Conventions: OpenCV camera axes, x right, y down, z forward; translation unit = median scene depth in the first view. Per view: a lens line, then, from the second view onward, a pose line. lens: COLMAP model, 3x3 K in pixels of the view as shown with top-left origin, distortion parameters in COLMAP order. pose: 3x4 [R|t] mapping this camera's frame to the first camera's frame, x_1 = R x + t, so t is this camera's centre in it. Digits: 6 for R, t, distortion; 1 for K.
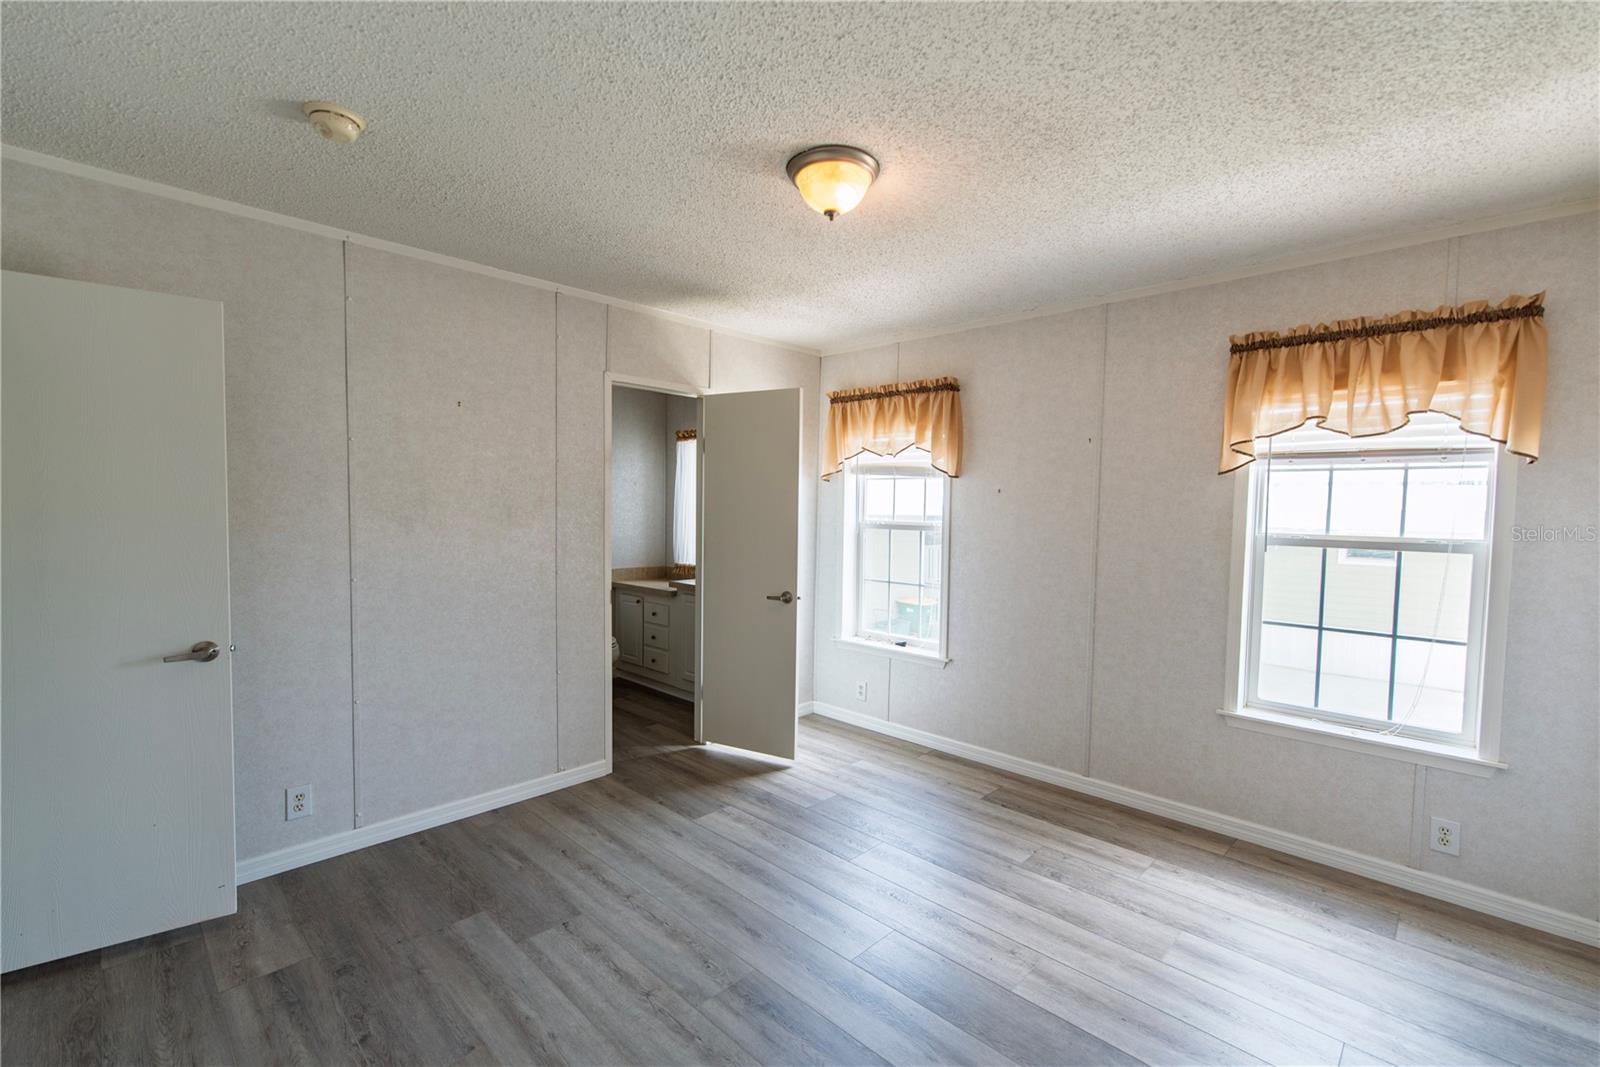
lens RADIAL K [[718.4, 0, 801.7], [0, 718.4, 537.4], [0, 0, 1]] dist [0.000389, -0.000417]
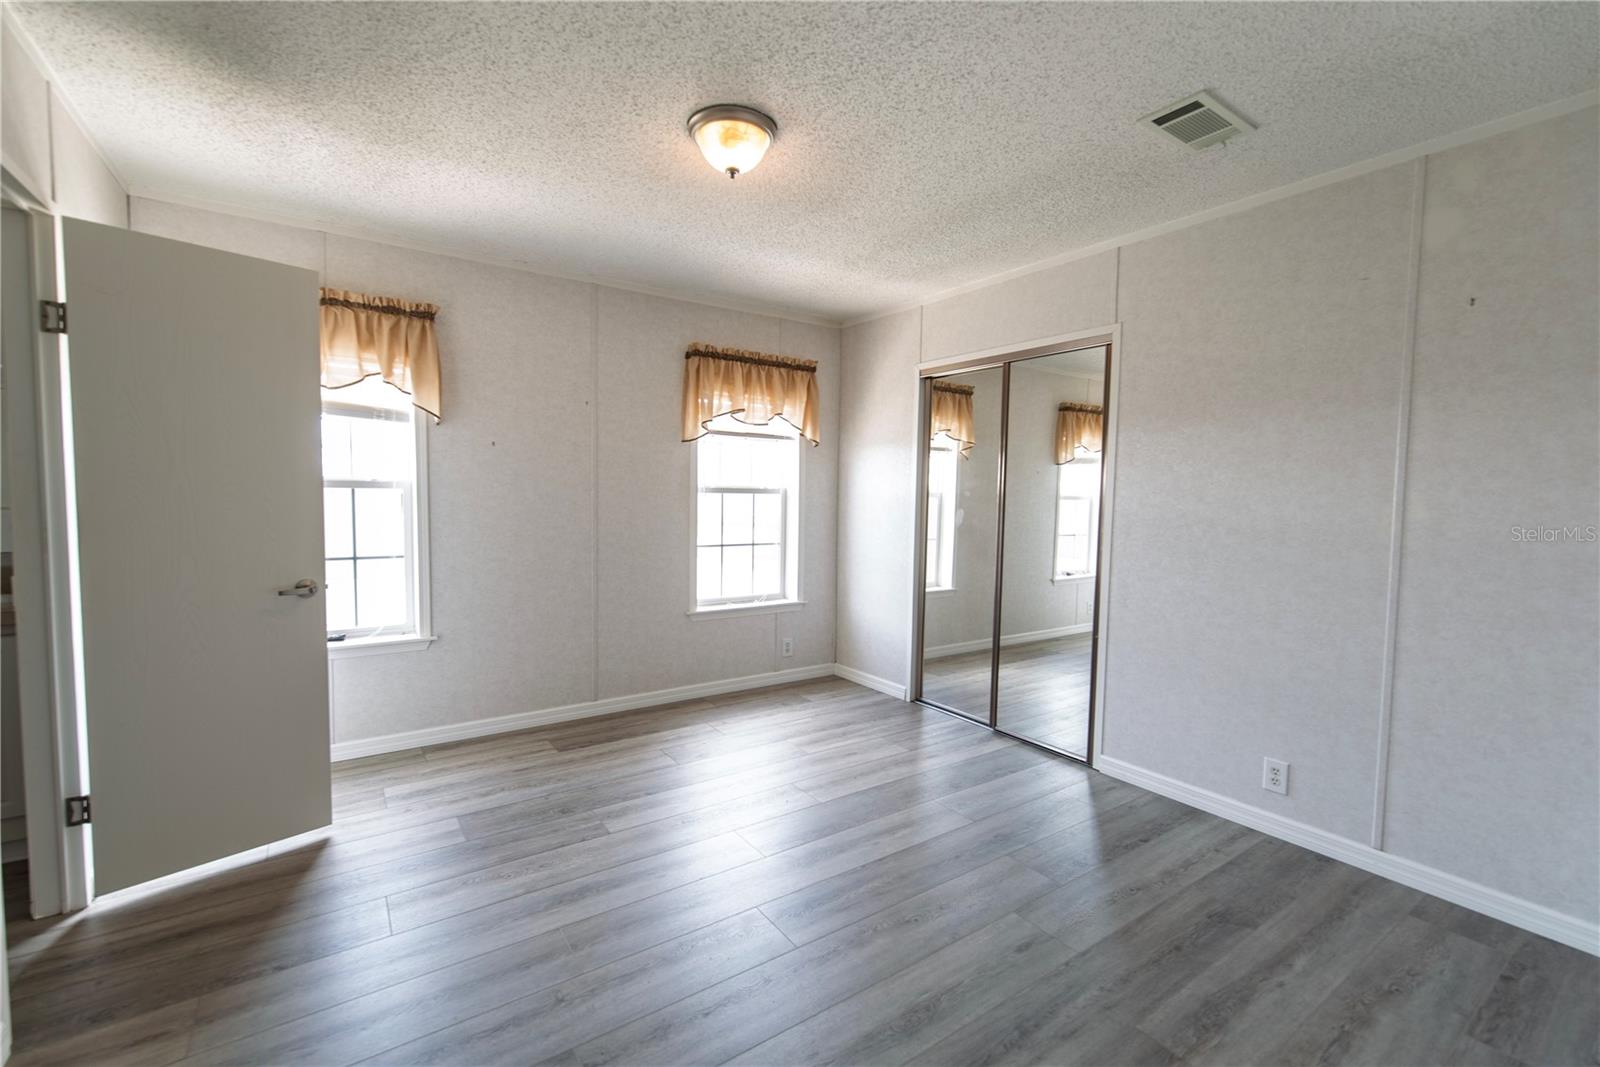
lens RADIAL K [[692.5, 0, 850.3], [0, 692.5, 531.8], [0, 0, 1]] dist [-0.001582, -0.000574]
pose [[0.133279, -0.073512, 0.988349, -0.695233], [0.025515, 0.997169, 0.070727, -0.001679], [-0.990750, 0.015791, 0.134777, 0.507153]]
